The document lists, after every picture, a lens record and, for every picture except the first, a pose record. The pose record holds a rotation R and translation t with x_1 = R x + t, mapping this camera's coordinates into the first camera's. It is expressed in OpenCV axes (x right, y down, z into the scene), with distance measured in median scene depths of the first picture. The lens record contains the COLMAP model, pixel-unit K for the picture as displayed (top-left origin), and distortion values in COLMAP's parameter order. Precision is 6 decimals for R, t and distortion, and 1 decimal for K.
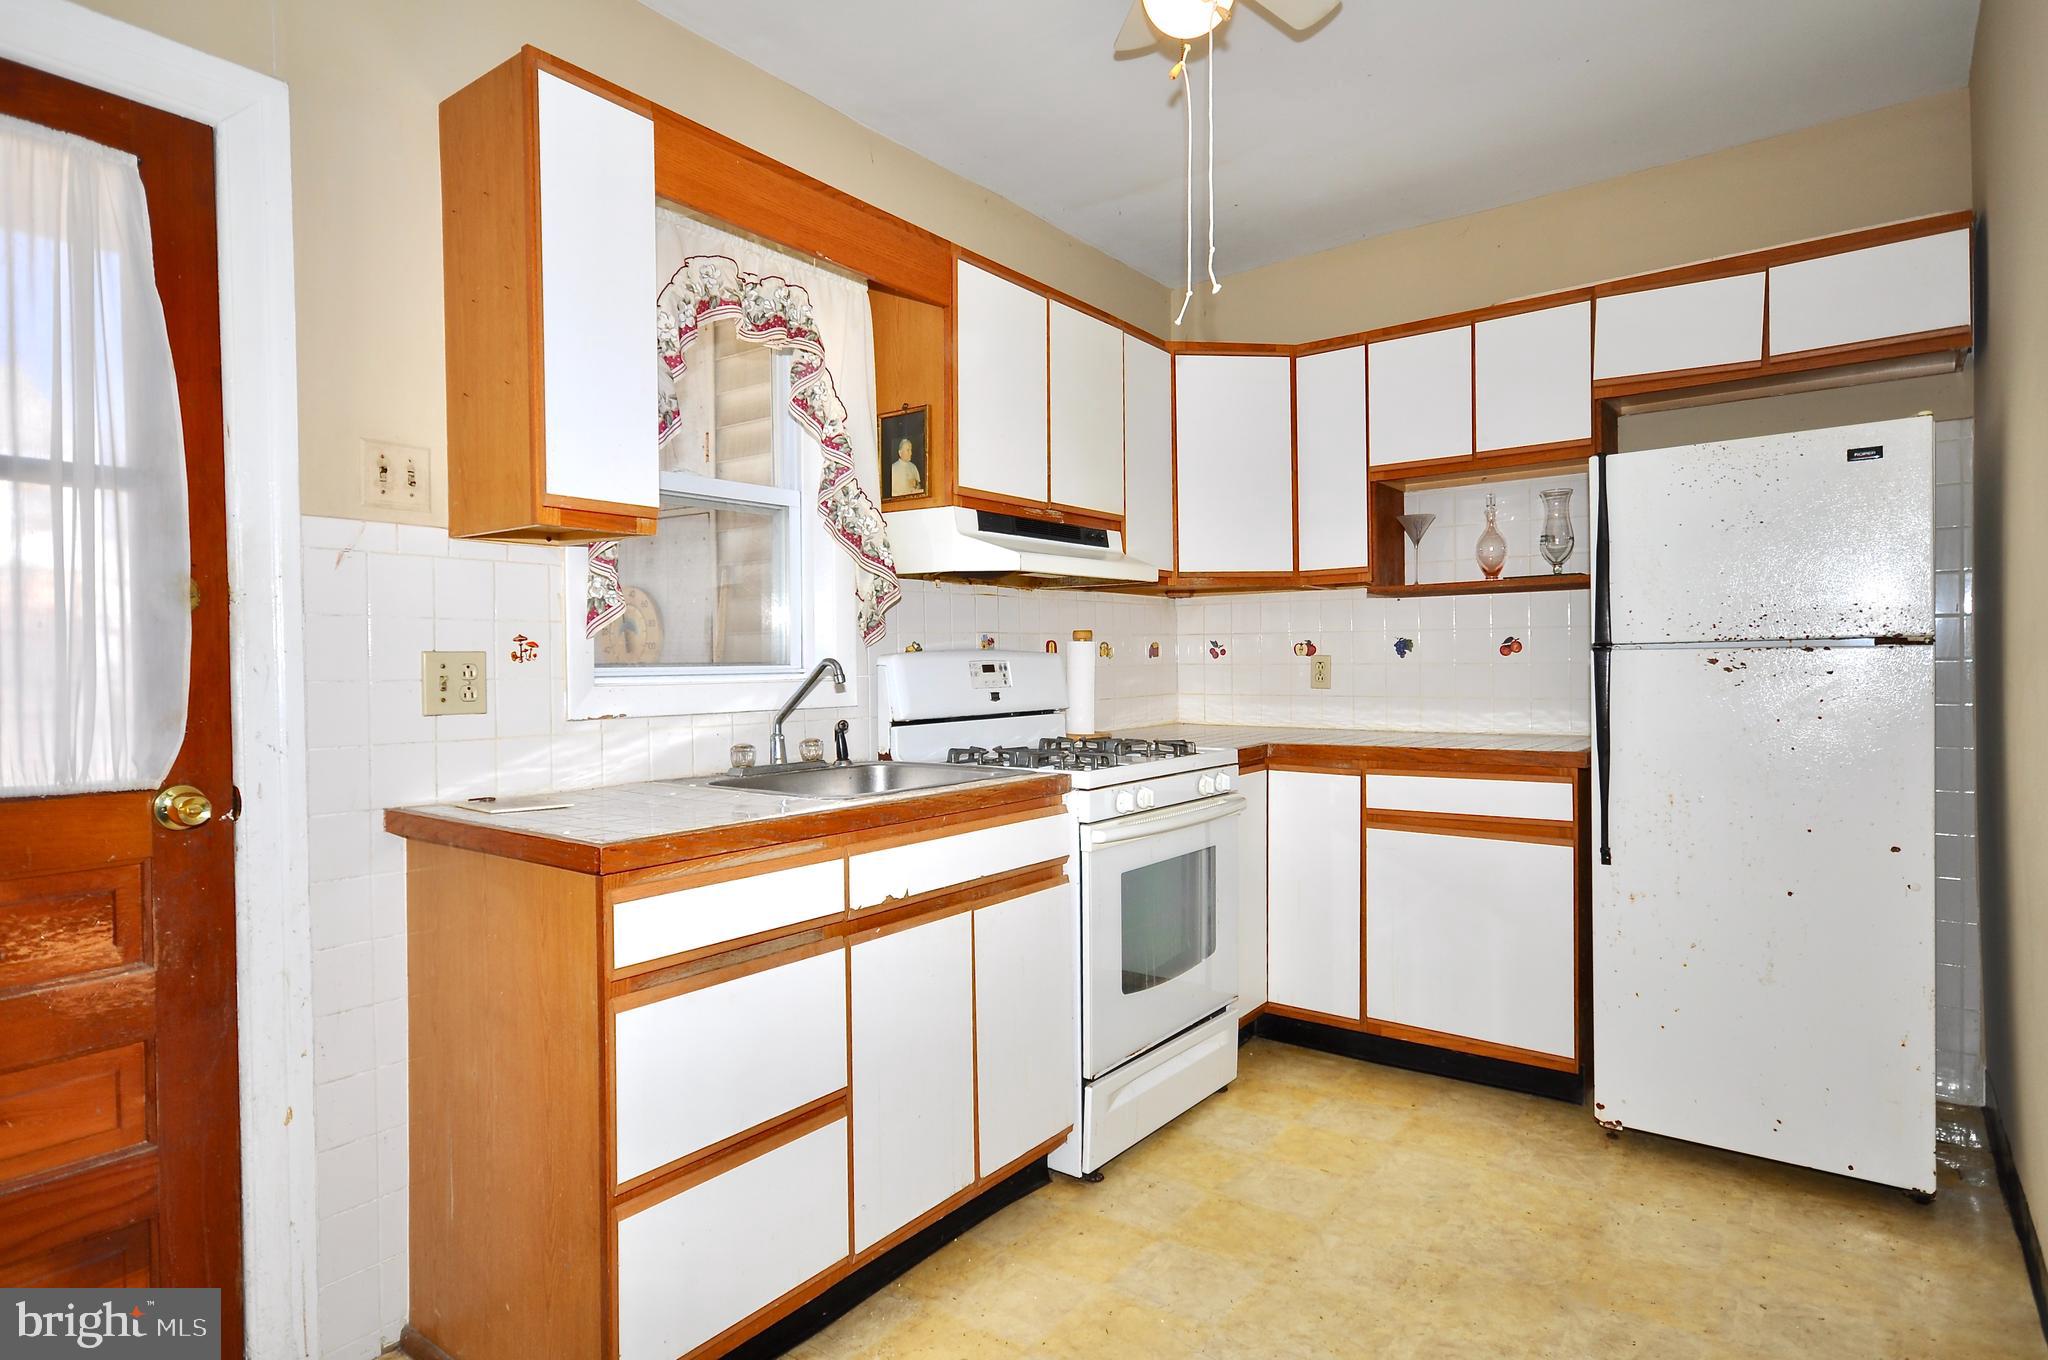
lens RADIAL K [[1102.9, 0, 1014.2], [0, 1102.9, 677.4], [0, 0, 1]] dist [0.004250, -0.000306]
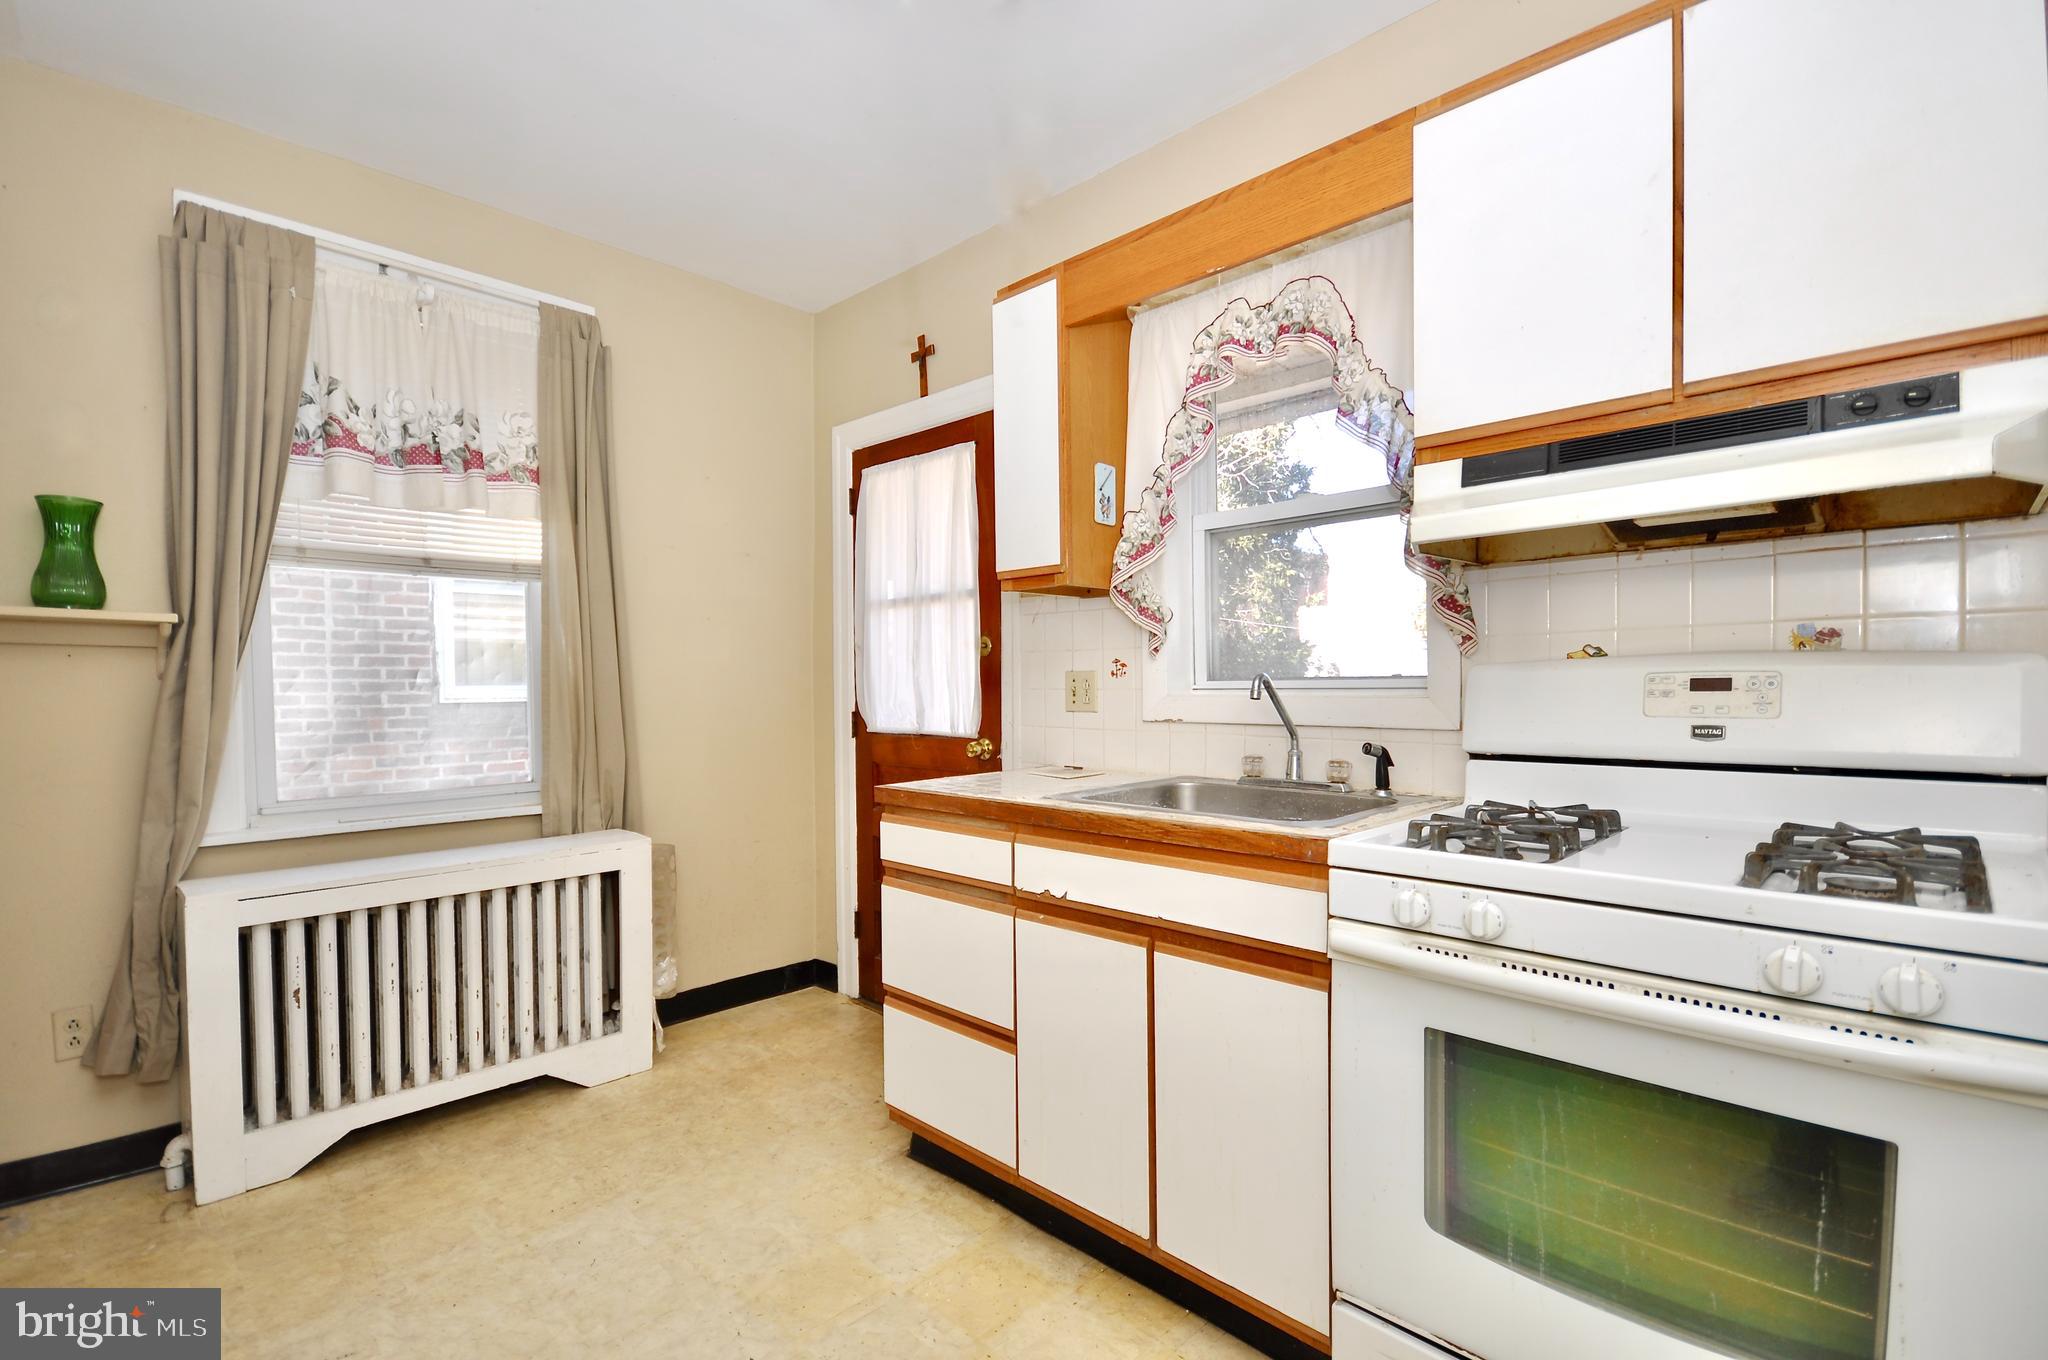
lens RADIAL K [[941.3, 0, 990.4], [0, 941.3, 705.9], [0, 0, 1]] dist [0.003142, -0.012950]
pose [[-0.169833, 0.031969, -0.984954, 0.676154], [-0.005035, 0.999432, 0.033307, -0.014792], [0.985460, 0.010616, -0.169576, 0.903293]]
